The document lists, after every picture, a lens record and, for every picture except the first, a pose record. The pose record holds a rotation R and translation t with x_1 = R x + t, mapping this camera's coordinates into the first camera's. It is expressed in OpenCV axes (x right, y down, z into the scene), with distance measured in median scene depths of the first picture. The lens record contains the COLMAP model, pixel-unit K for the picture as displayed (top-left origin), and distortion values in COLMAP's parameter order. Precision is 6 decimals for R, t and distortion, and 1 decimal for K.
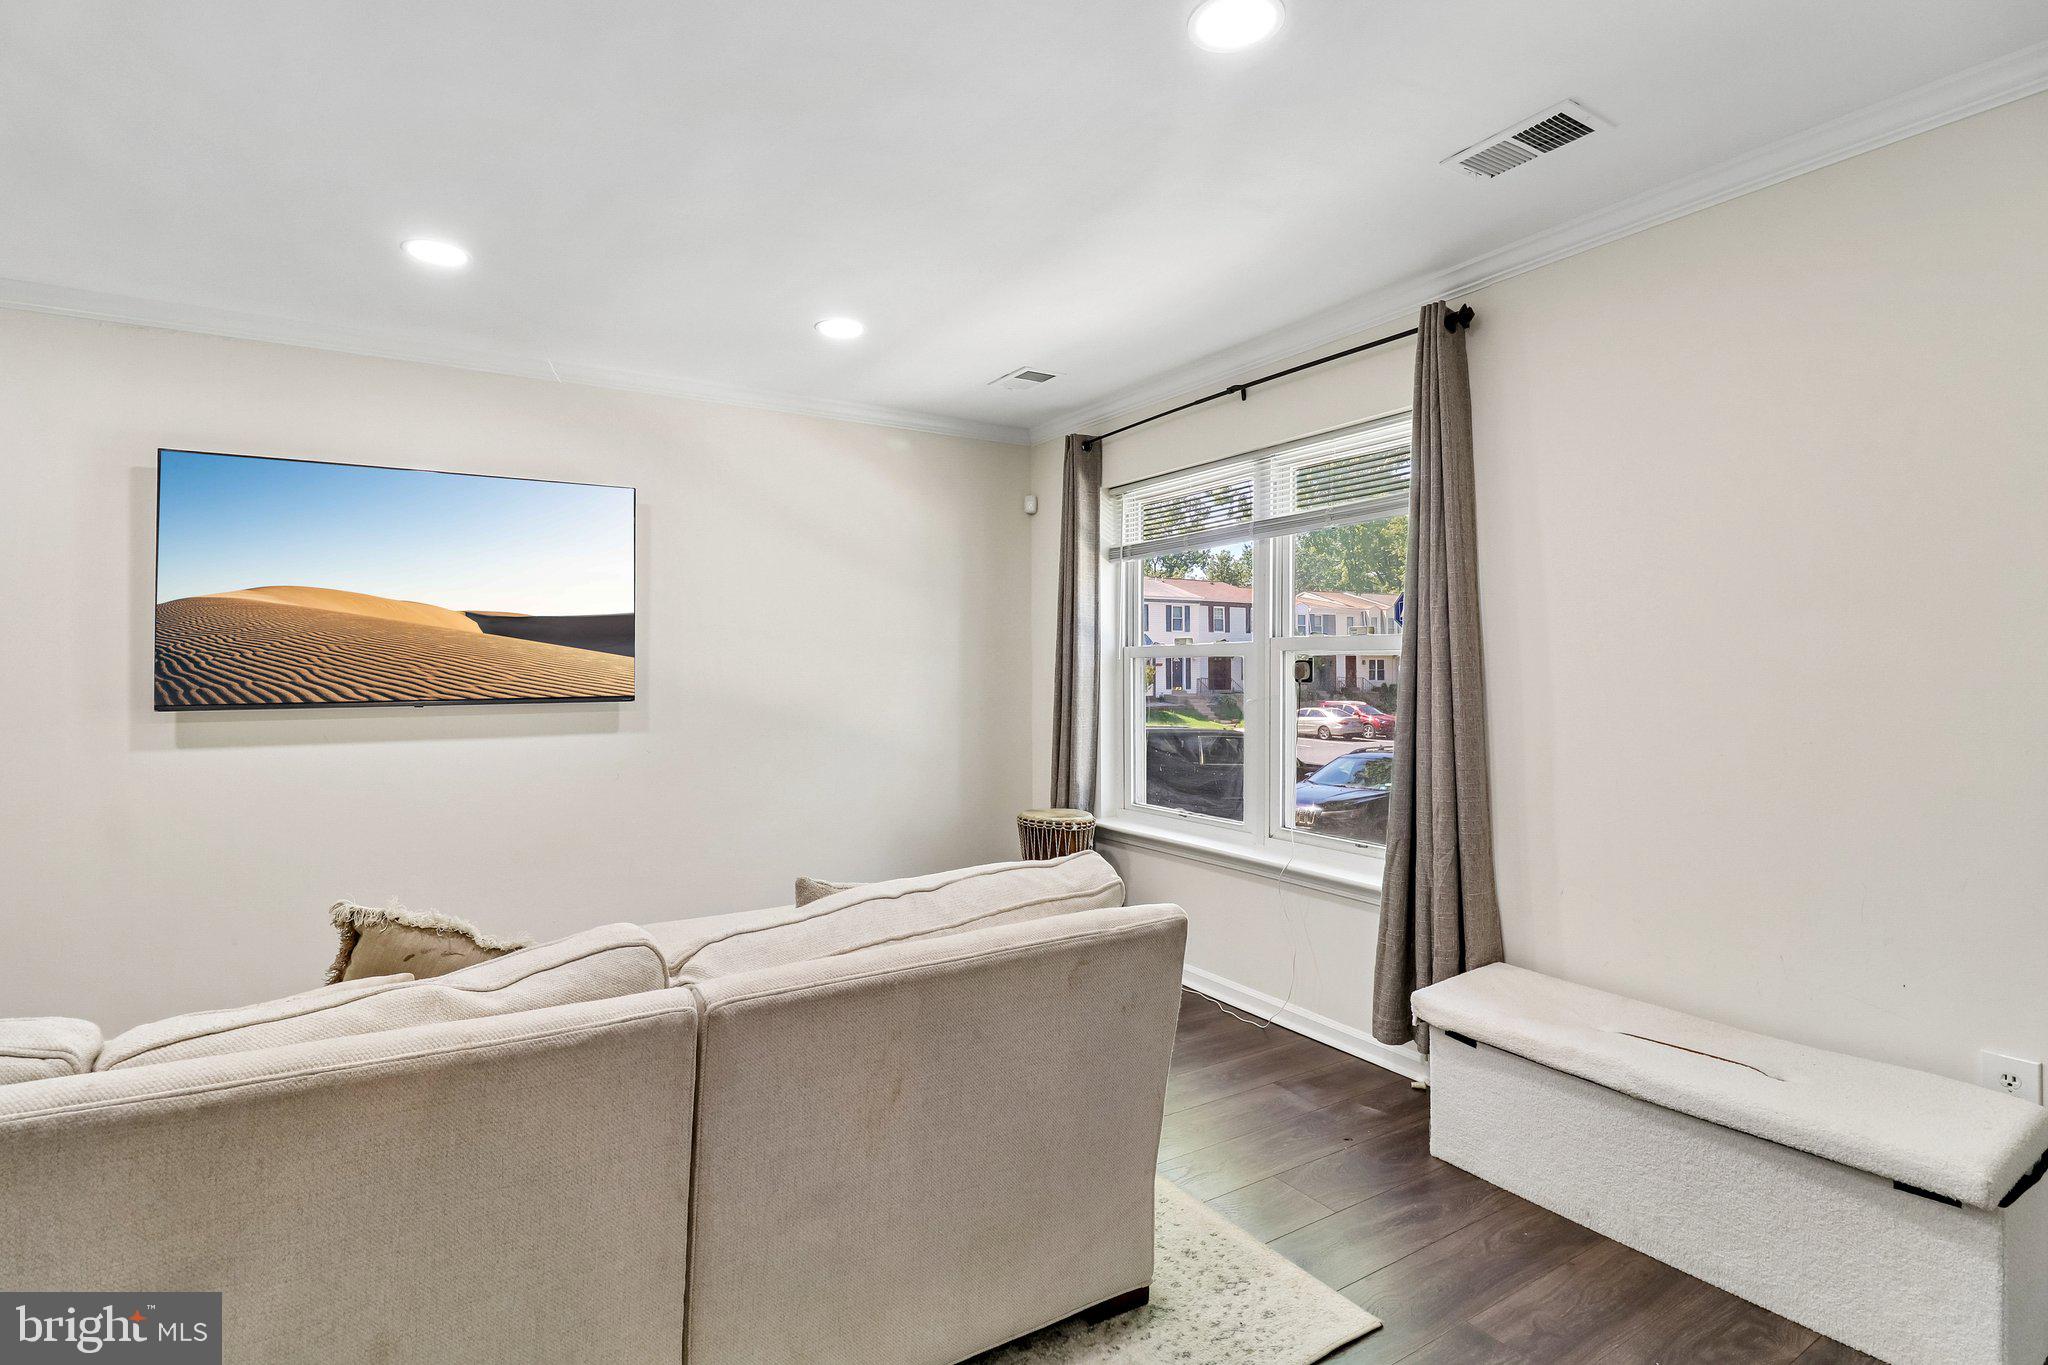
lens RADIAL K [[972.8, 0, 1004.6], [0, 972.8, 643.6], [0, 0, 1]] dist [0.000044, -0.013608]
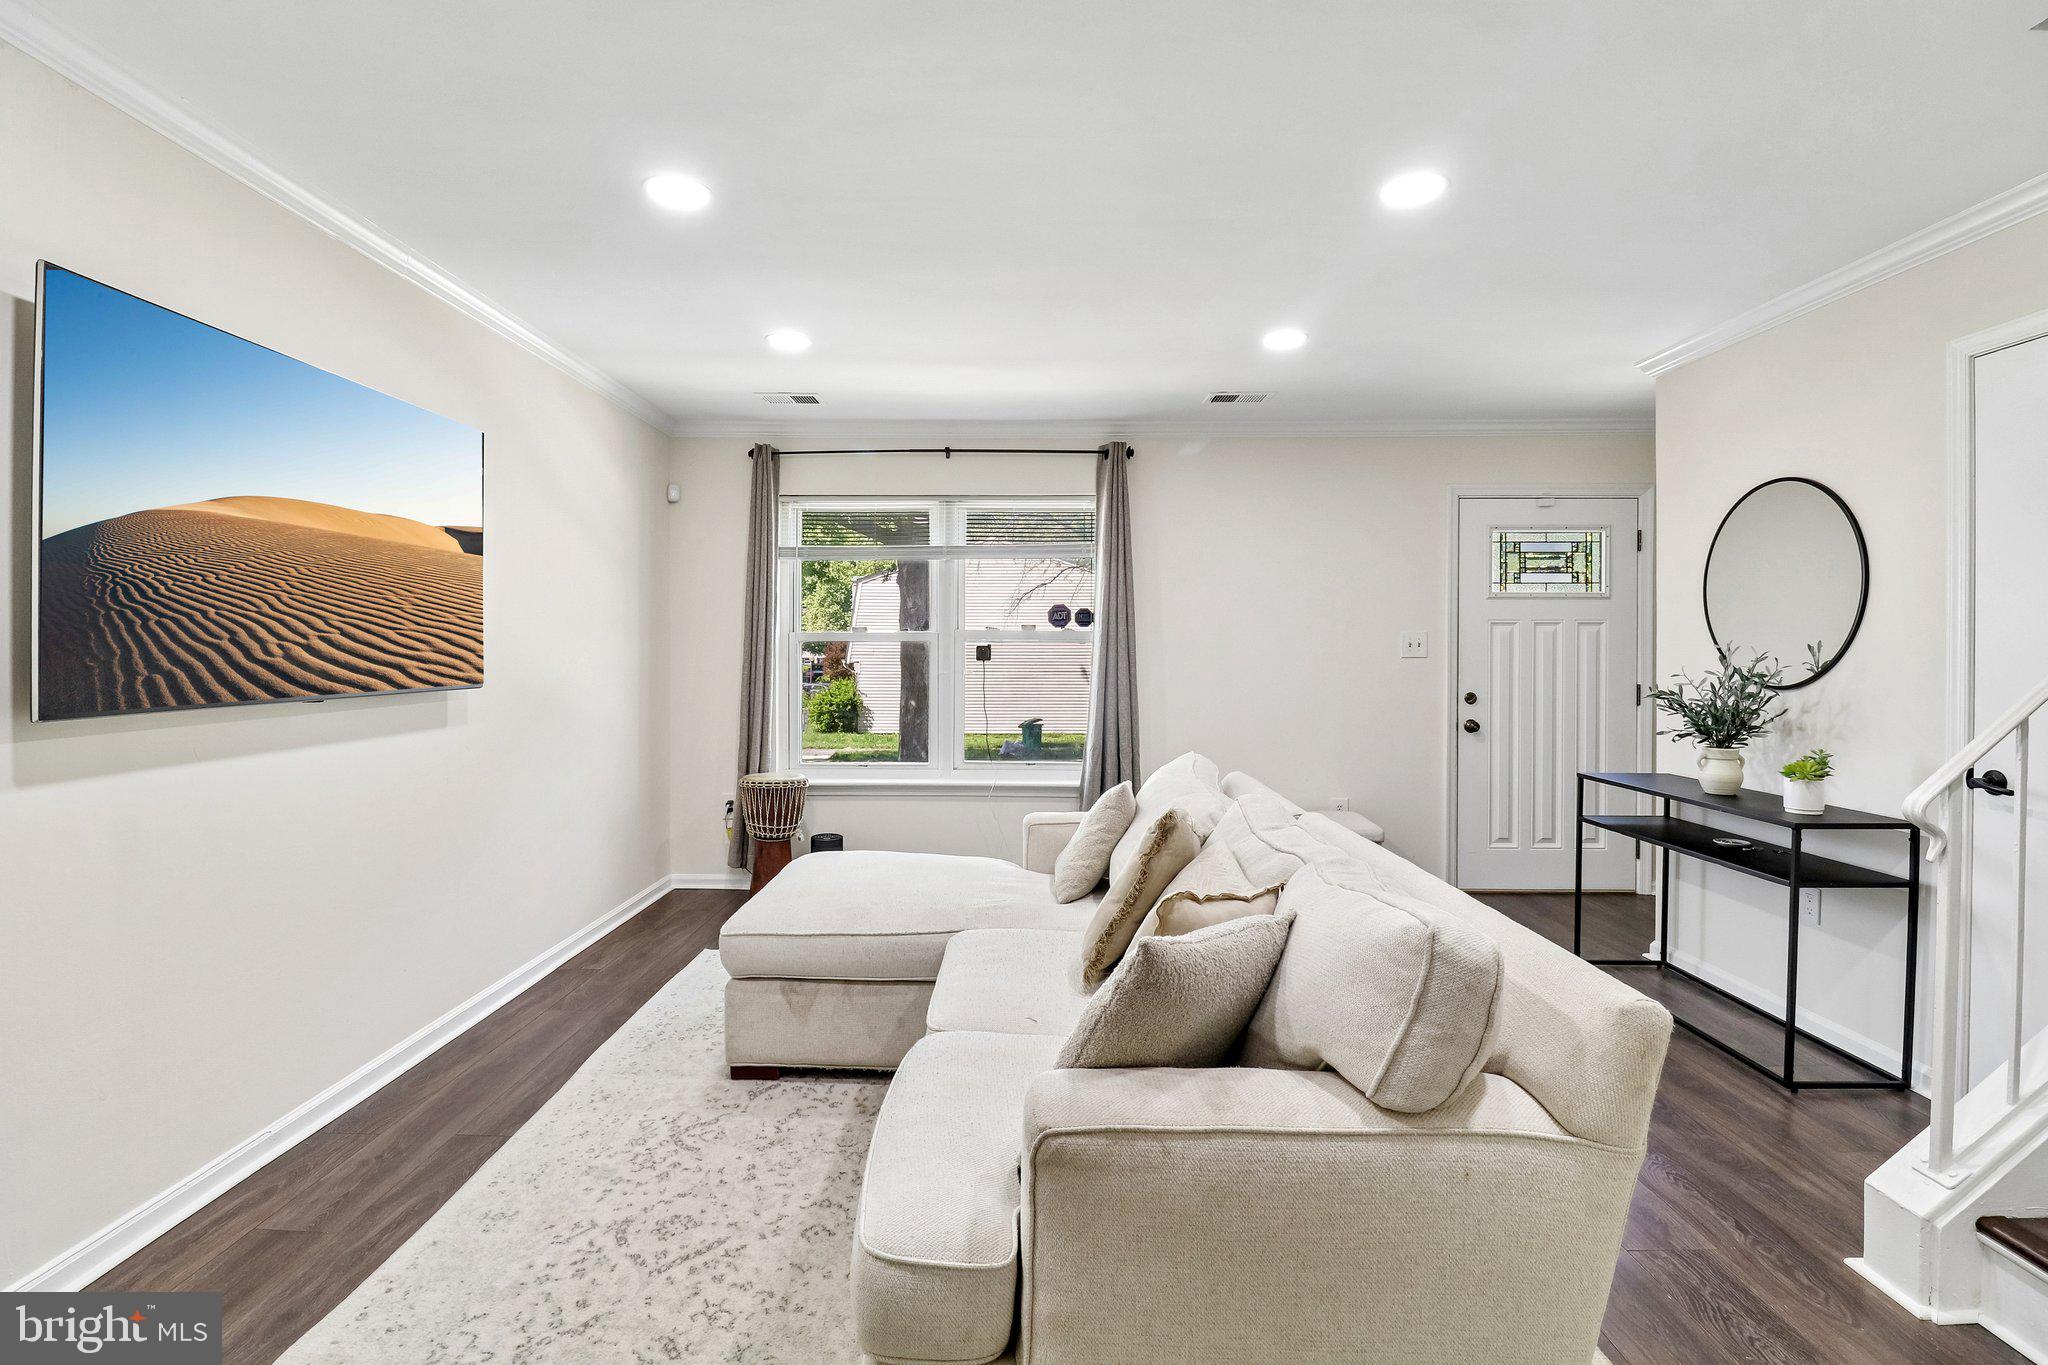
lens RADIAL K [[972.8, 0, 1004.6], [0, 972.8, 643.6], [0, 0, 1]] dist [0.000044, -0.013608]
pose [[0.552637, 0.008946, 0.833374, -1.007547], [-0.026845, 0.999615, 0.007071, 0.002827], [-0.832990, -0.026280, 0.552664, 0.183007]]
